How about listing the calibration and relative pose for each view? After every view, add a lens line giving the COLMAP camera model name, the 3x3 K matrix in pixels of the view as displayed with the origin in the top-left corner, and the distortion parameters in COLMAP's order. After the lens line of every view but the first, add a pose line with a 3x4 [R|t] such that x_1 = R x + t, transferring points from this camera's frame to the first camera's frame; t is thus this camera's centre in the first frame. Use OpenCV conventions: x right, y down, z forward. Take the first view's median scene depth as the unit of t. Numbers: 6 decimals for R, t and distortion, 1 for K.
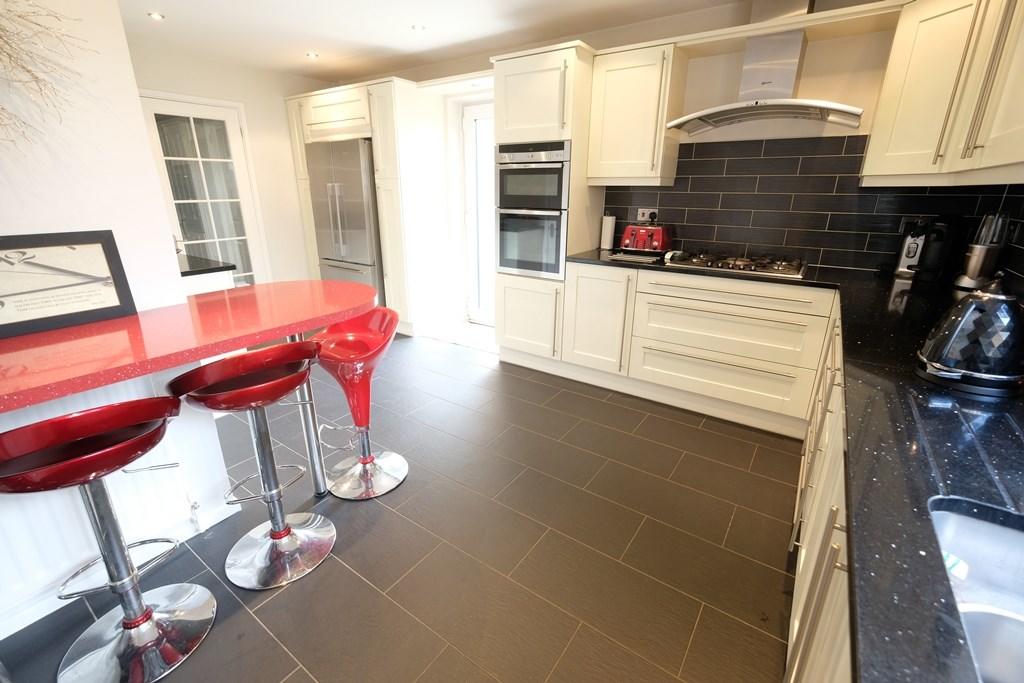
lens RADIAL K [[444.0, 0, 513.3], [0, 444.0, 337.9], [0, 0, 1]] dist [-0.007440, -0.000001]
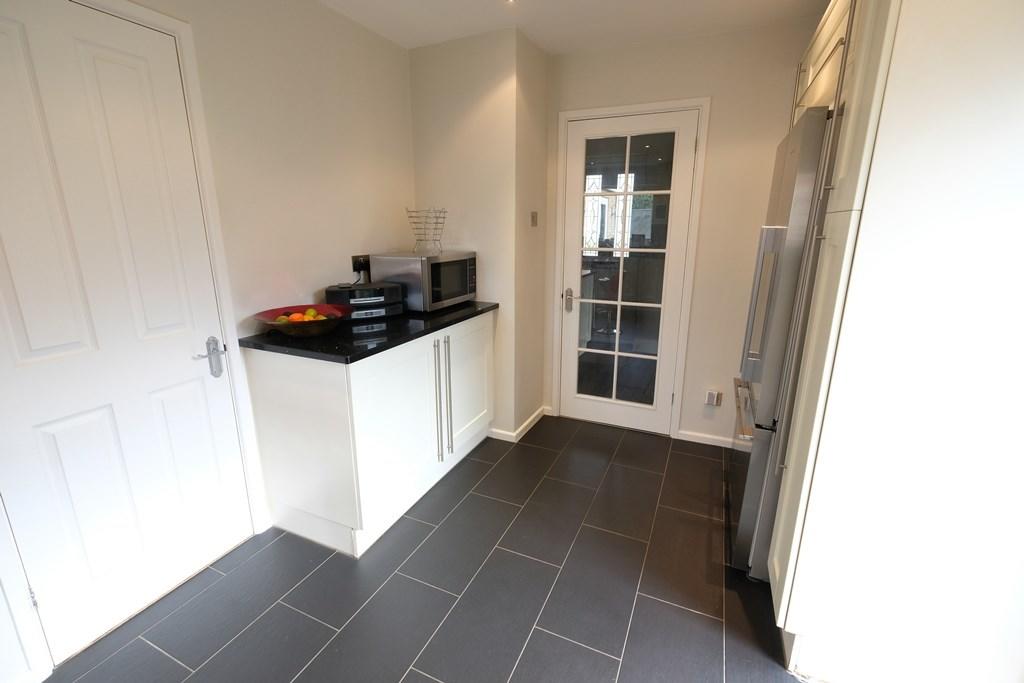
lens RADIAL K [[444.0, 0, 511.8], [0, 444.0, 334.8], [0, 0, 1]] dist [-0.007440, -0.000001]
pose [[0.185990, 0.232211, -0.954718, -0.004143], [-0.317604, 0.933716, 0.165231, -0.246178], [0.929804, 0.272491, 0.247413, 0.701615]]
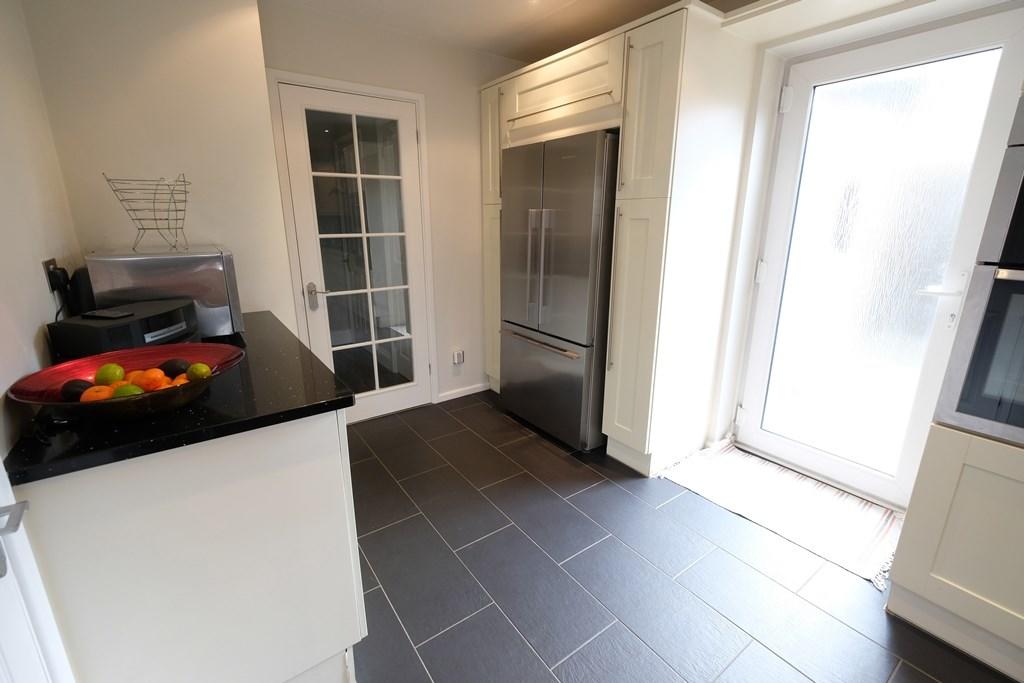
lens RADIAL K [[444.0, 0, 510.7], [0, 444.0, 336.8], [0, 0, 1]] dist [-0.007440, -0.000001]
pose [[0.944042, 0.081566, -0.319581, -0.241788], [-0.102182, 0.993595, -0.048254, -0.143536], [0.313598, 0.078209, 0.946330, 0.434655]]
